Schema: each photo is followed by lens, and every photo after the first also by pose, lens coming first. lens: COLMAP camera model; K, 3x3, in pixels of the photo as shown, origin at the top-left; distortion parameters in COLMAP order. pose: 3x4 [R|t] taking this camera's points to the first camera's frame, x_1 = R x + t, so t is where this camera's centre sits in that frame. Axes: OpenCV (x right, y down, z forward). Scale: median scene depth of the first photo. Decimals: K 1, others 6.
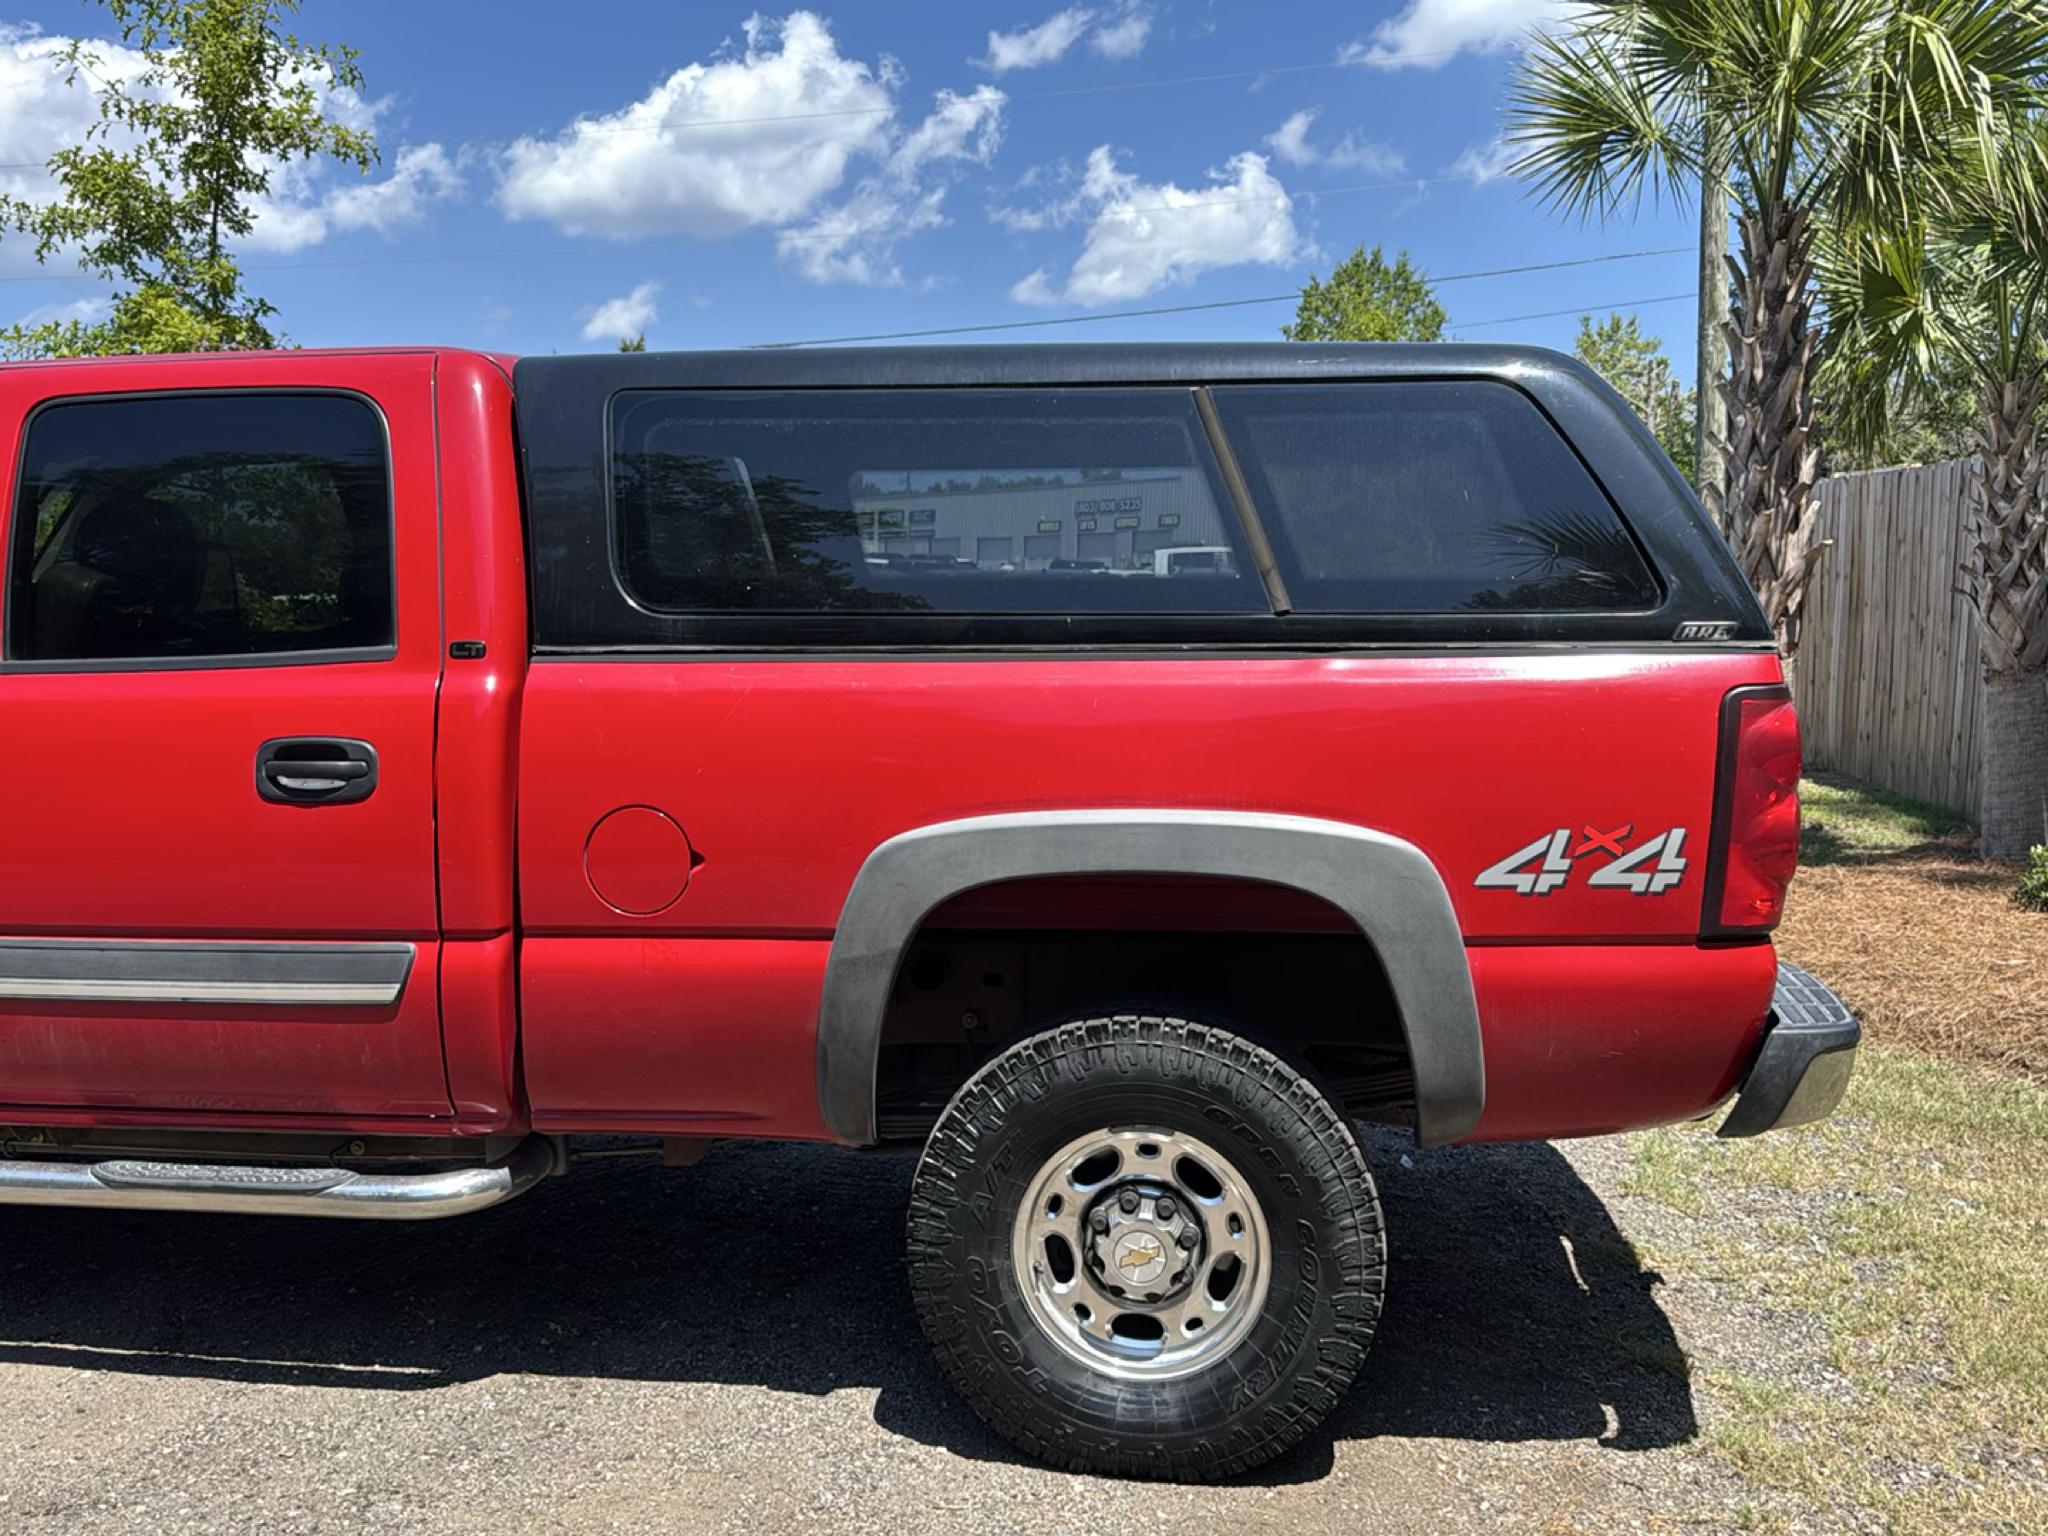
lens RADIAL K [[1817.9, 0, 1024.1], [0, 1817.9, 756.4], [0, 0, 1]] dist [0.131713, -0.242665]
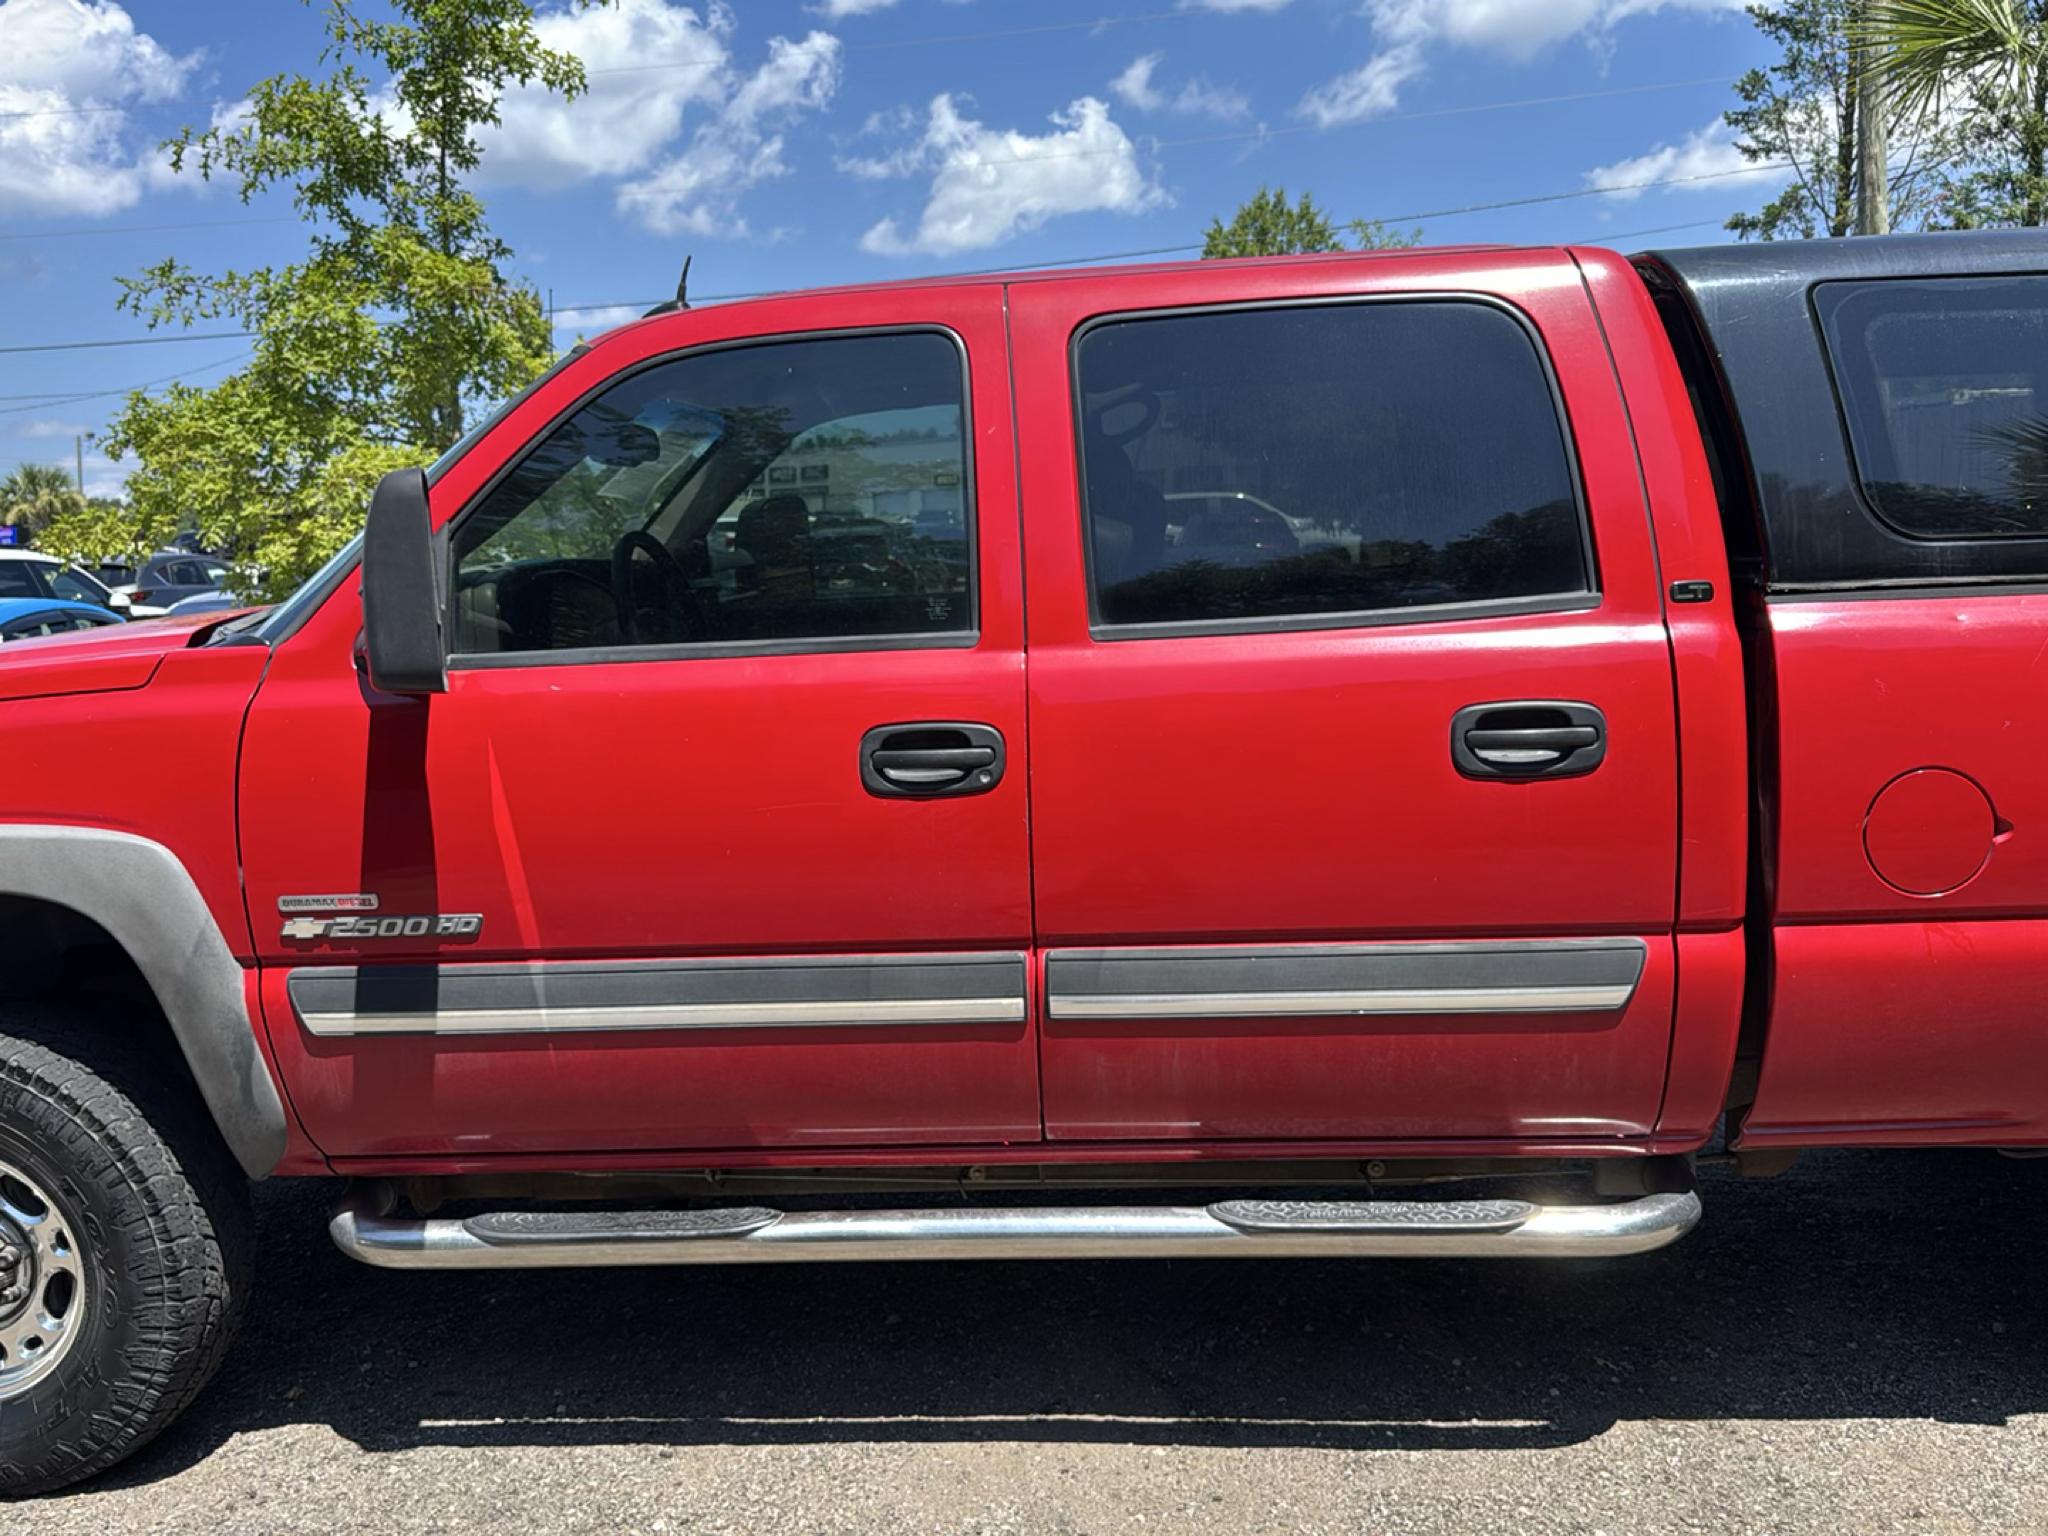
lens RADIAL K [[1824.5, 0, 1028.4], [0, 1824.5, 761.3], [0, 0, 1]] dist [0.117477, -0.230206]
pose [[0.996777, -0.036781, 0.071297, -0.650485], [0.034816, 0.998984, 0.028604, -0.014206], [-0.072277, -0.026030, 0.997045, 0.162181]]
